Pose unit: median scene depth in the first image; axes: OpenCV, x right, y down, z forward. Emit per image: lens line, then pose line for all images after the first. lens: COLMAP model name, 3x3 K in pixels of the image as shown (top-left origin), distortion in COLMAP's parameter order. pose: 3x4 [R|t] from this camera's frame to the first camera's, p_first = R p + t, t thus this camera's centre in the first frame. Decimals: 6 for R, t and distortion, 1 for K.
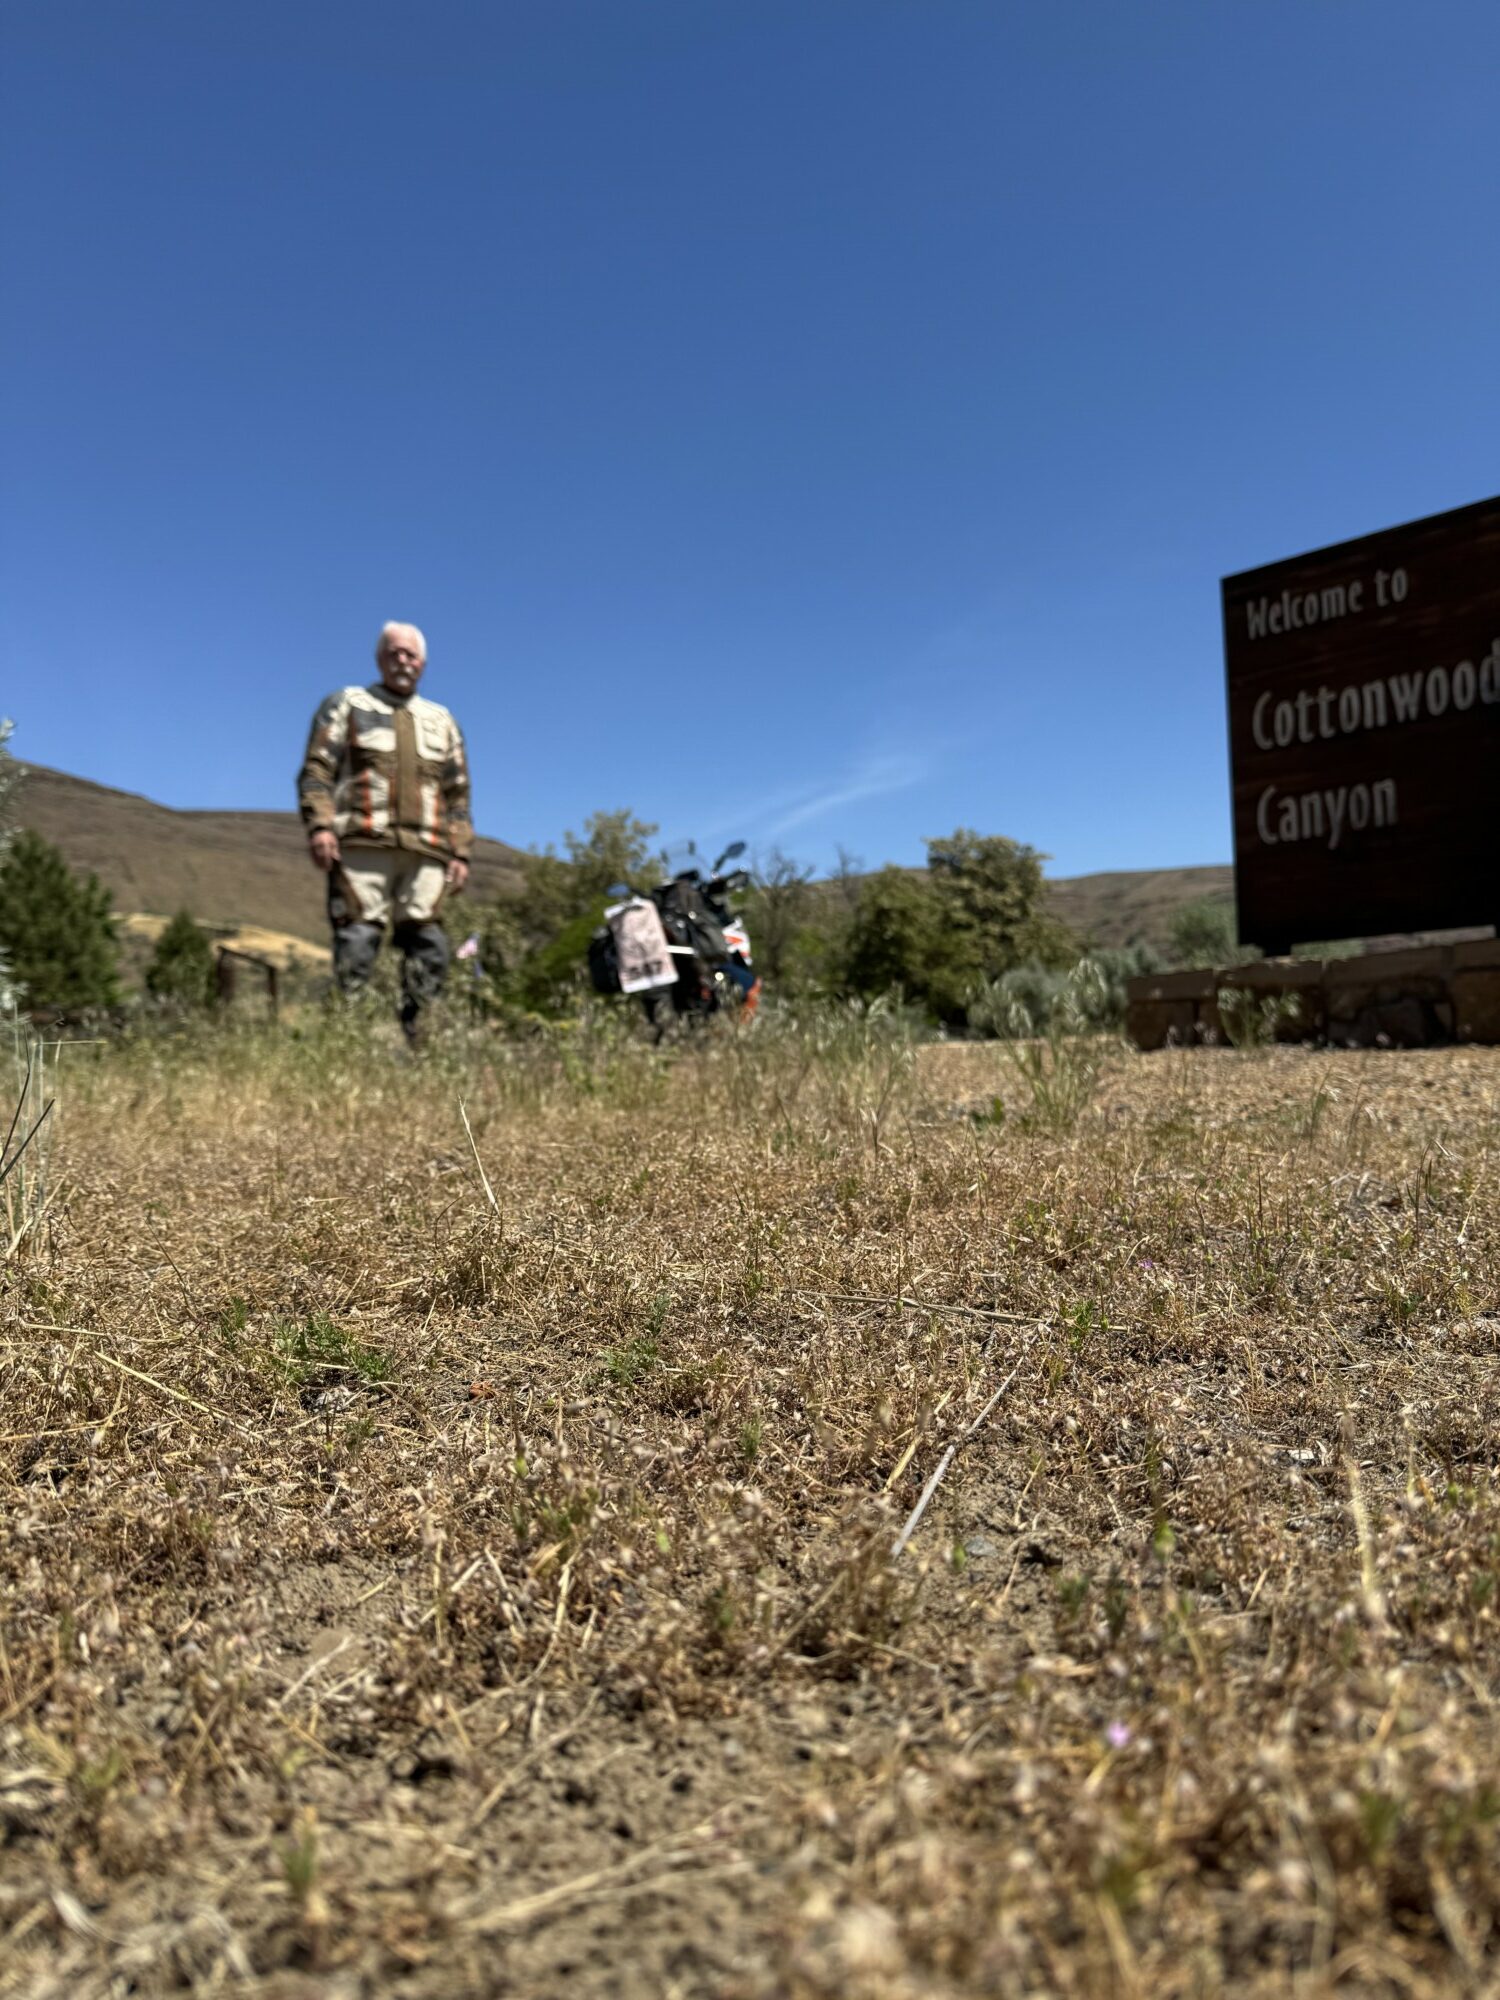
lens RADIAL K [[1416.3, 0, 739.9], [0, 1416.3, 995.8], [0, 0, 1]] dist [-0.028296, -0.005857]
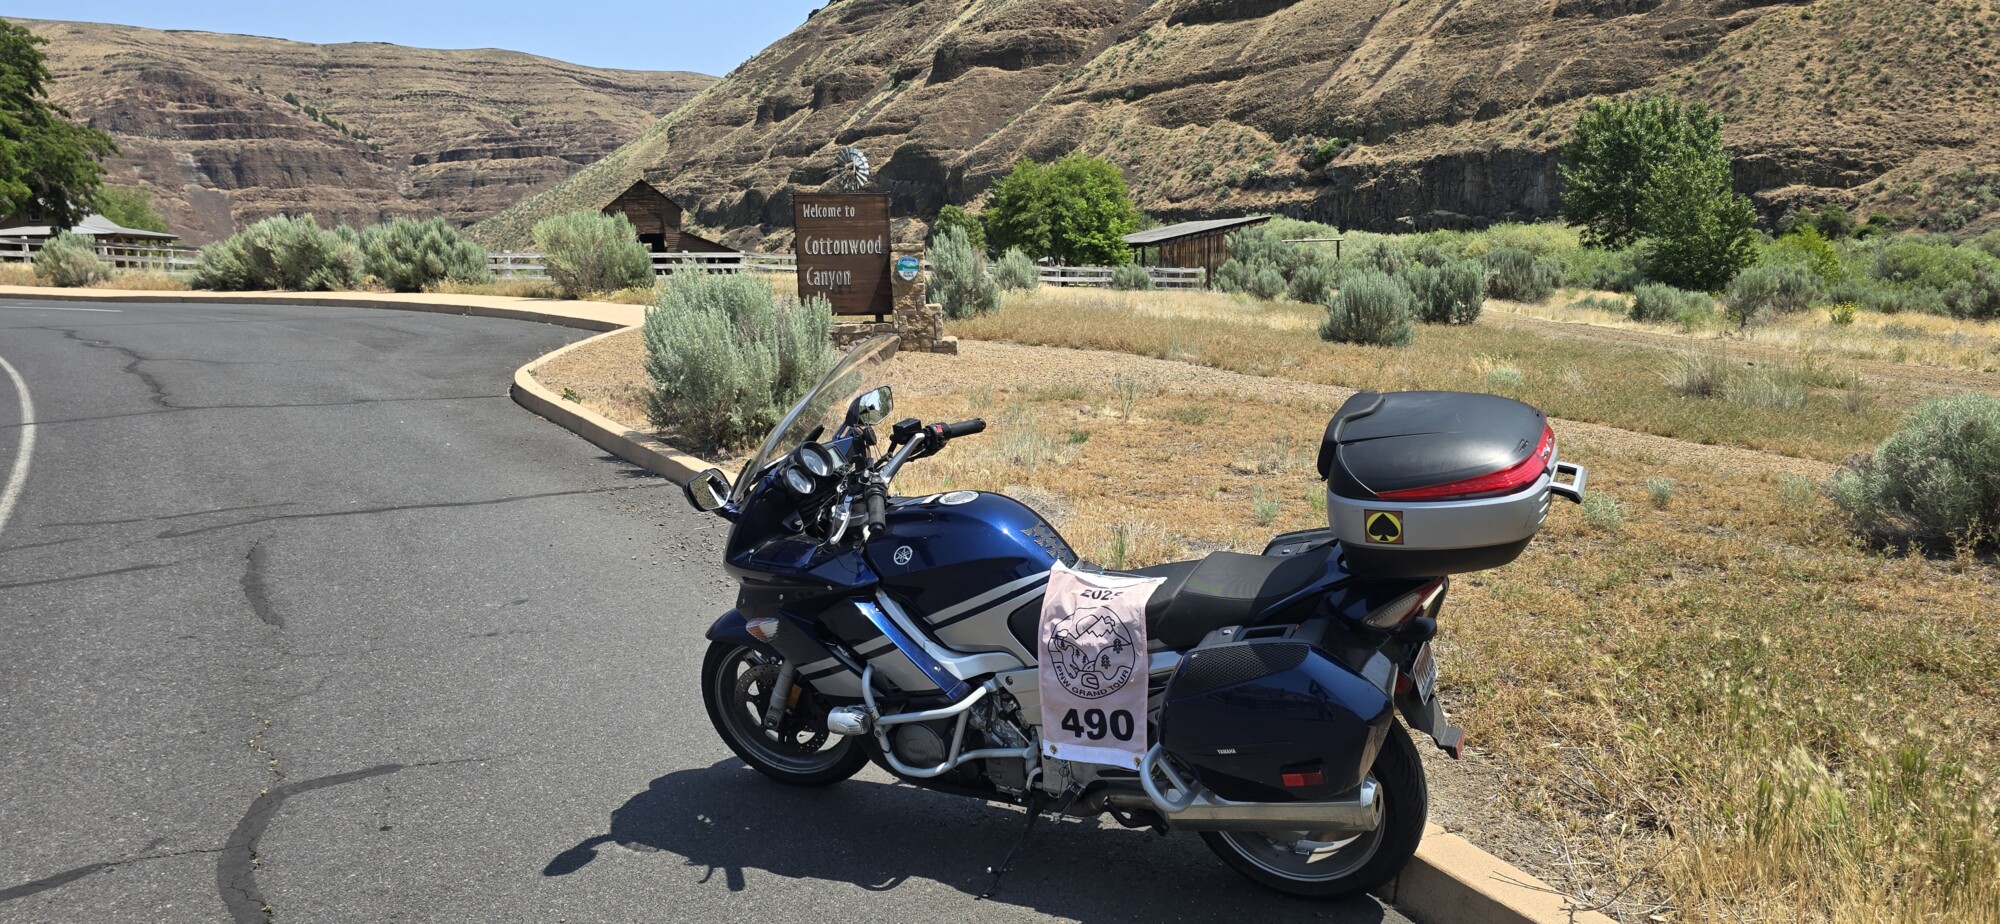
lens RADIAL K [[1366.2, 0, 1029.3], [0, 1366.2, 465.3], [0, 0, 1]] dist [0.058733, -0.043507]
pose [[0.611961, -0.113006, 0.782773, -1.837911], [-0.048092, 0.982591, 0.179451, -0.295641], [-0.789425, -0.147463, 0.595872, -1.326212]]
